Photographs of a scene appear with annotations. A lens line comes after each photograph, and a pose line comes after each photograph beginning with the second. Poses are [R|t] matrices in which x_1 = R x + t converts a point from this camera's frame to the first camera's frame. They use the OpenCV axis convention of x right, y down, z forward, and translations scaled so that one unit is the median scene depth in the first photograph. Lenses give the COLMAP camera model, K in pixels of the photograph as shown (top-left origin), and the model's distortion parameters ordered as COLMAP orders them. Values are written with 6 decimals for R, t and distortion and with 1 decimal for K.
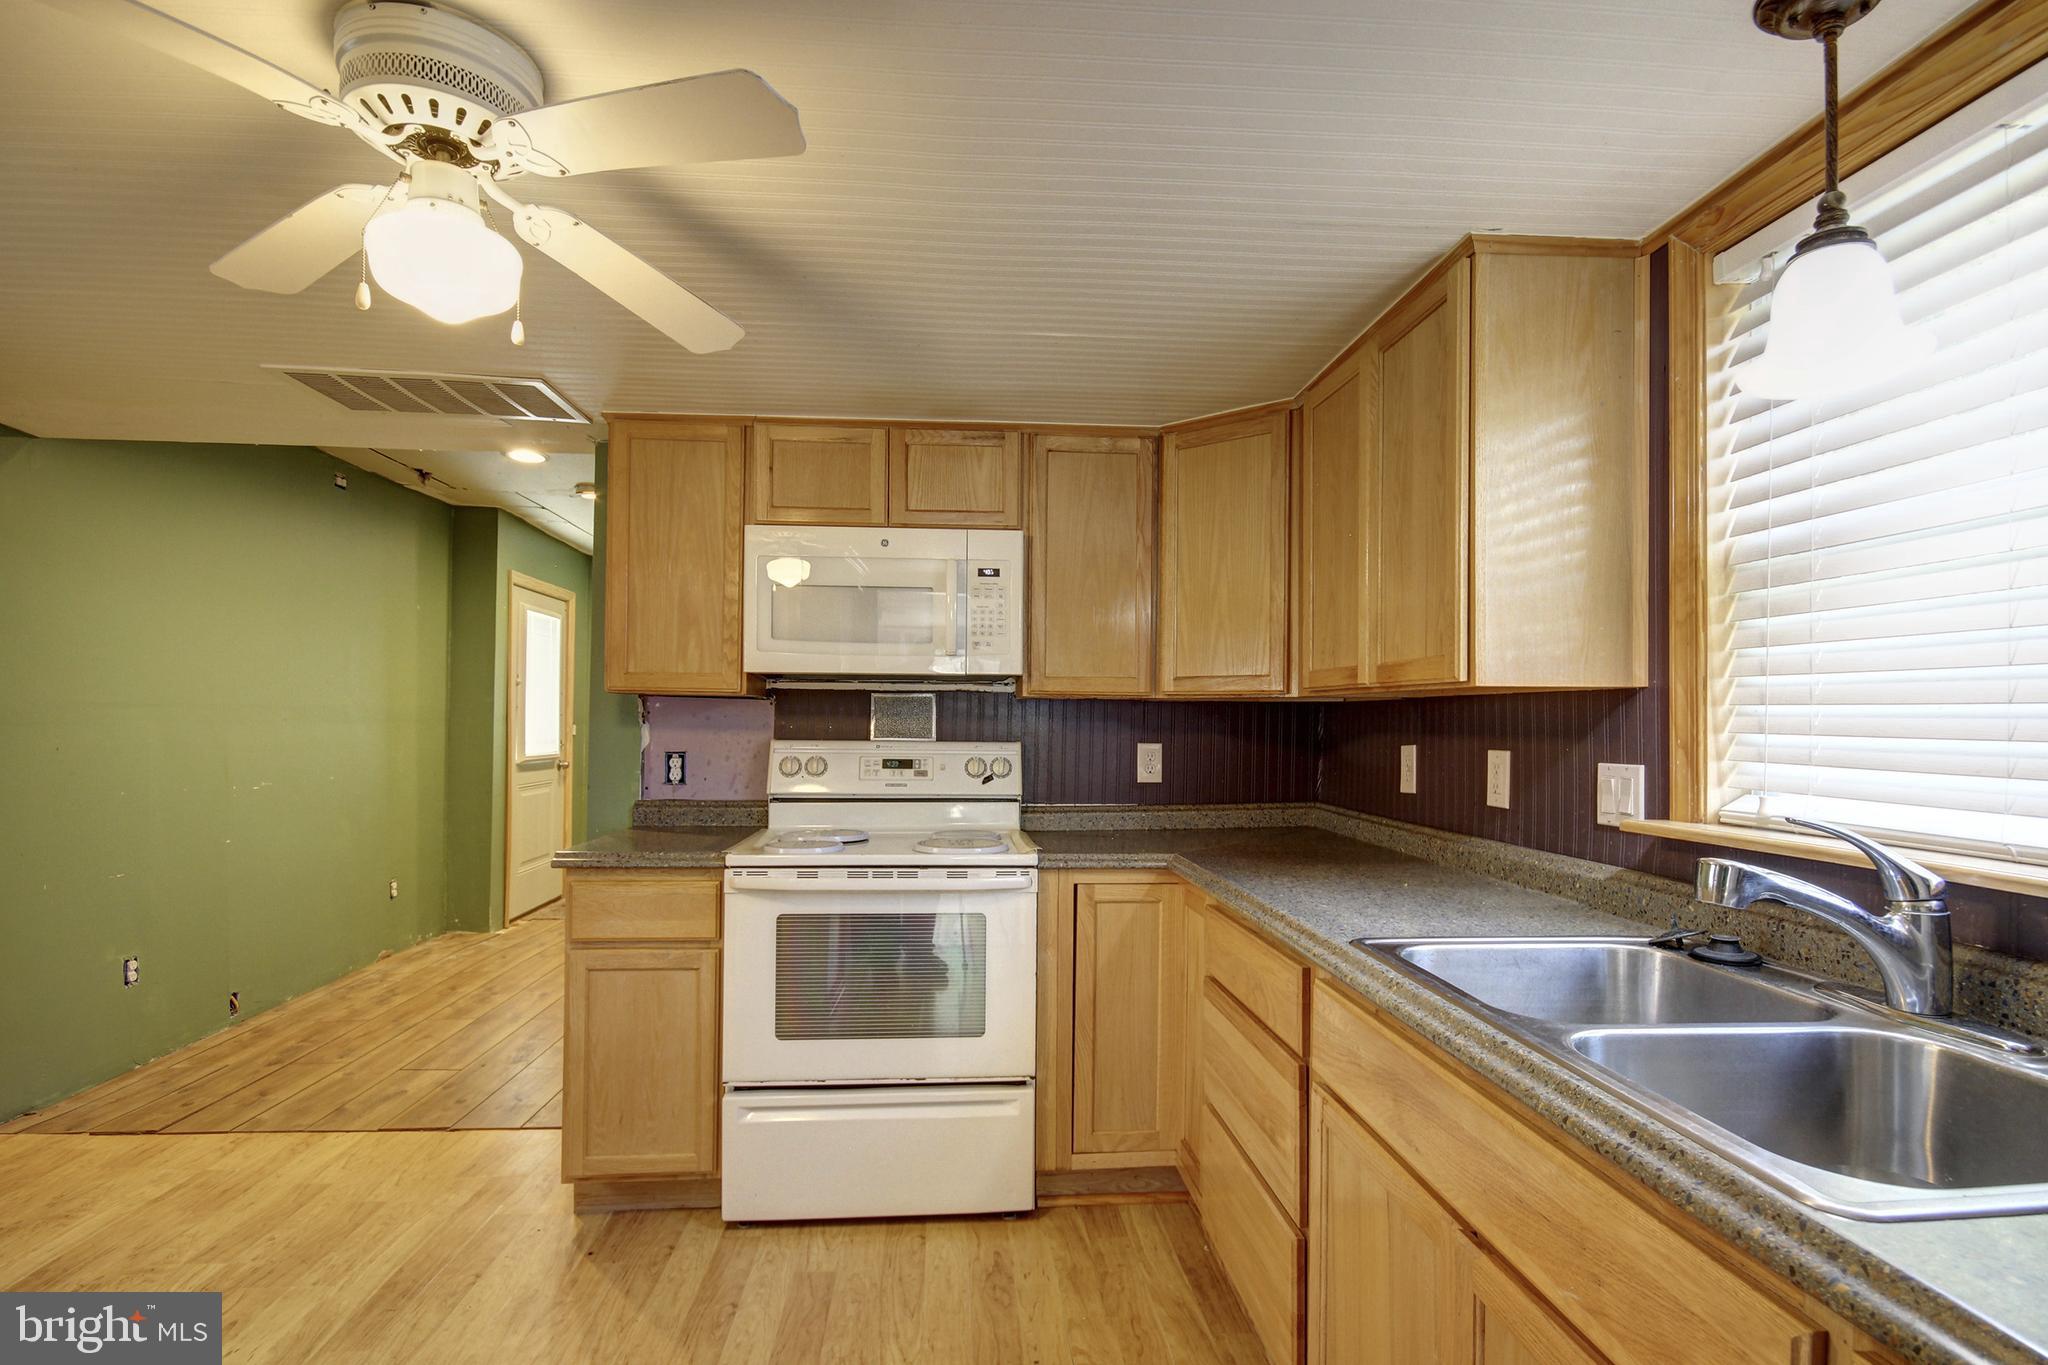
lens RADIAL K [[967.7, 0, 1002.2], [0, 967.7, 714.8], [0, 0, 1]] dist [0.001962, 0.000479]
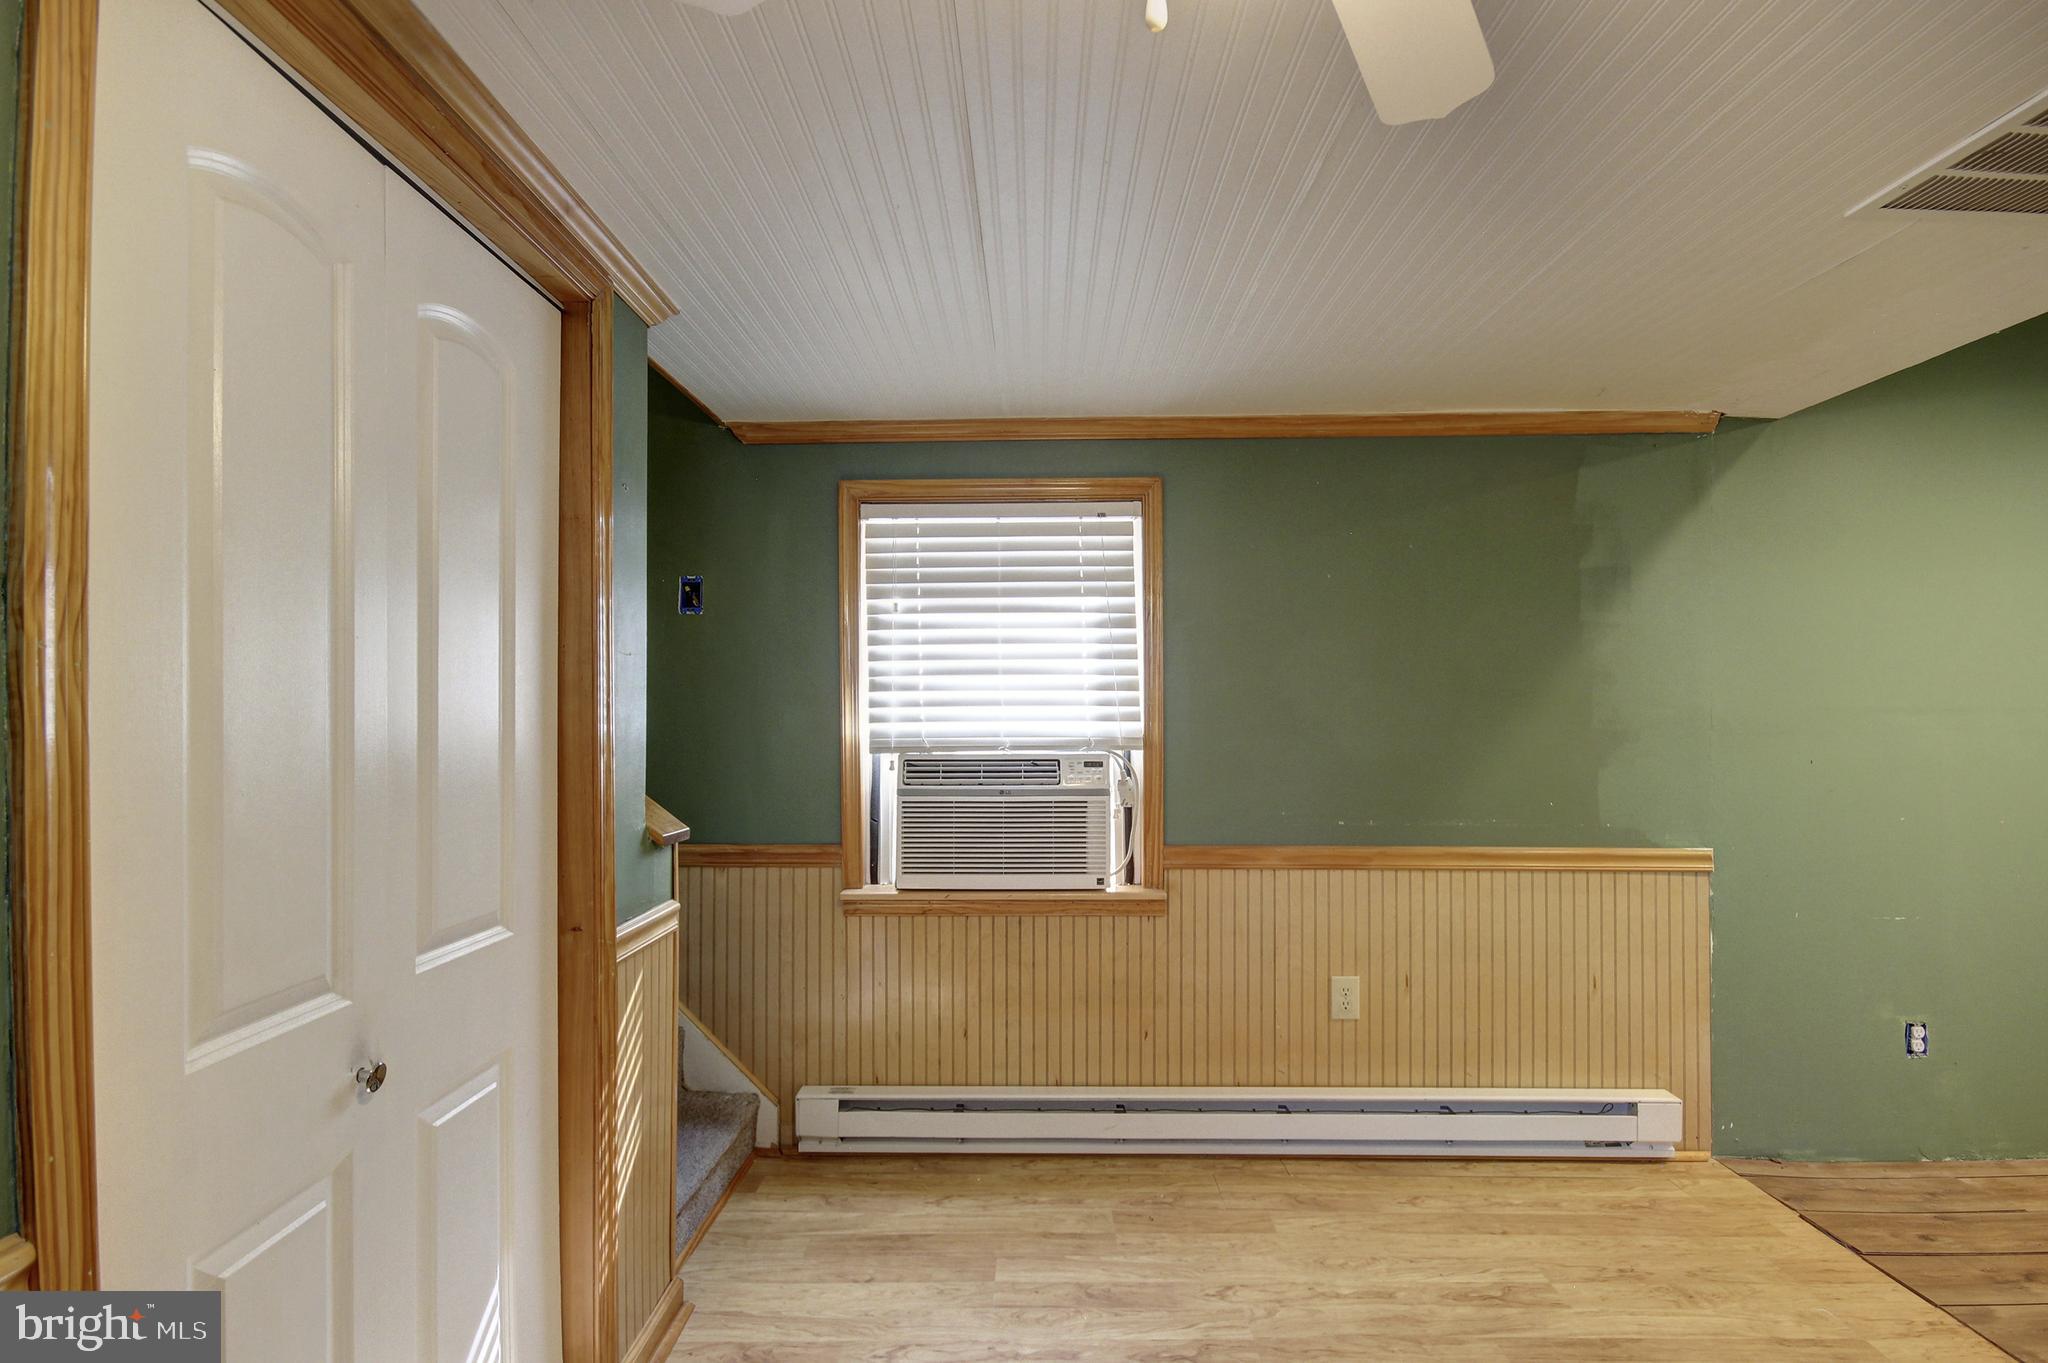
lens RADIAL K [[991.3, 0, 1021.8], [0, 991.3, 714.8], [0, 0, 1]] dist [-0.019246, -0.000284]
pose [[-0.083125, -0.015237, -0.996423, -0.023879], [0.004110, 0.999869, -0.015633, 0.003474], [0.996531, -0.005394, -0.083051, 0.368701]]
